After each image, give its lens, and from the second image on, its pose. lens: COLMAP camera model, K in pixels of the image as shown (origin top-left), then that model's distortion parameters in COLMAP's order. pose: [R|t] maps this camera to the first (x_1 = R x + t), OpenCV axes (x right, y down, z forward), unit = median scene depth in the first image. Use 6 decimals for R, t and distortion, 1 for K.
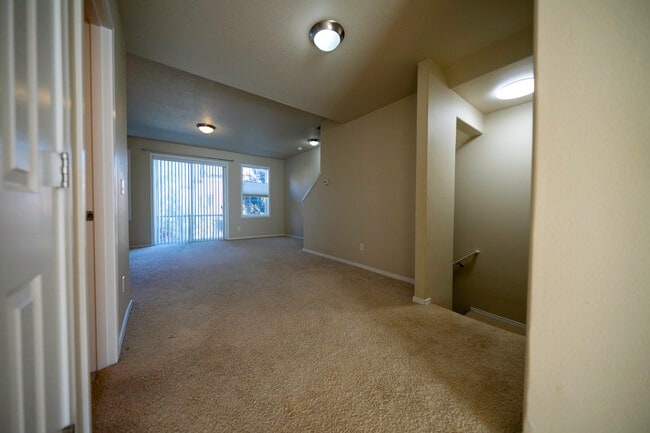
lens RADIAL K [[223.2, 0, 325.0], [0, 223.2, 216.5], [0, 0, 1]] dist [-0.001038, -0.000197]
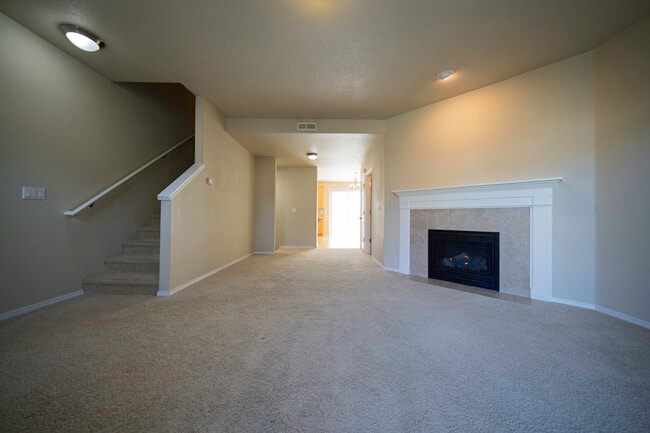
lens RADIAL K [[223.2, 0, 325.0], [0, 223.2, 216.5], [0, 0, 1]] dist [-0.001038, -0.000197]
pose [[-0.800642, -0.013214, 0.598998, -0.745097], [0.003670, 0.999630, 0.026957, -0.042079], [-0.599132, 0.023781, -0.800297, 1.252910]]
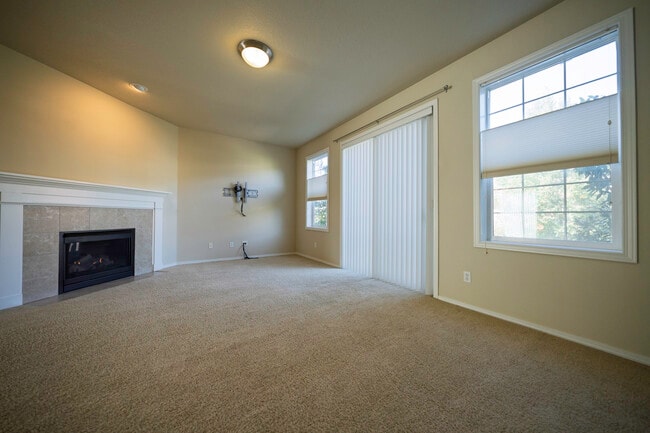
lens RADIAL K [[223.2, 0, 325.0], [0, 223.2, 216.5], [0, 0, 1]] dist [-0.001038, -0.000197]
pose [[-0.055525, -0.006732, -0.998435, -0.052061], [-0.034667, 0.999387, -0.004811, -0.039187], [0.997855, 0.034346, -0.055725, 1.170245]]
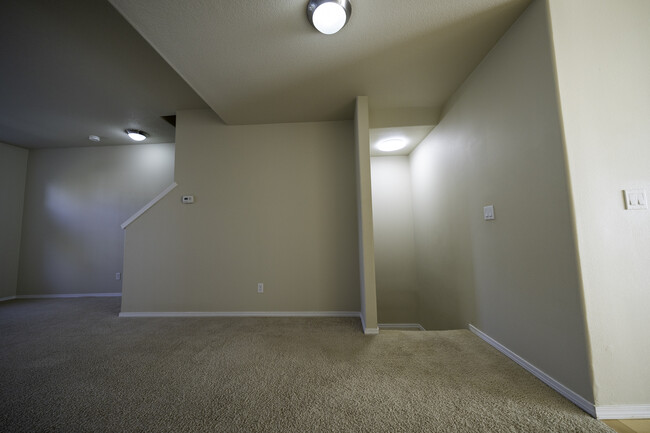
lens RADIAL K [[229.7, 0, 325.0], [0, 229.7, 216.5], [0, 0, 1]] dist [0.000953, 0.000003]
pose [[0.636021, 0.044151, 0.770408, -0.242653], [0.052448, 0.993580, -0.100240, -0.011916], [-0.769887, 0.104162, 0.629622, 0.239874]]
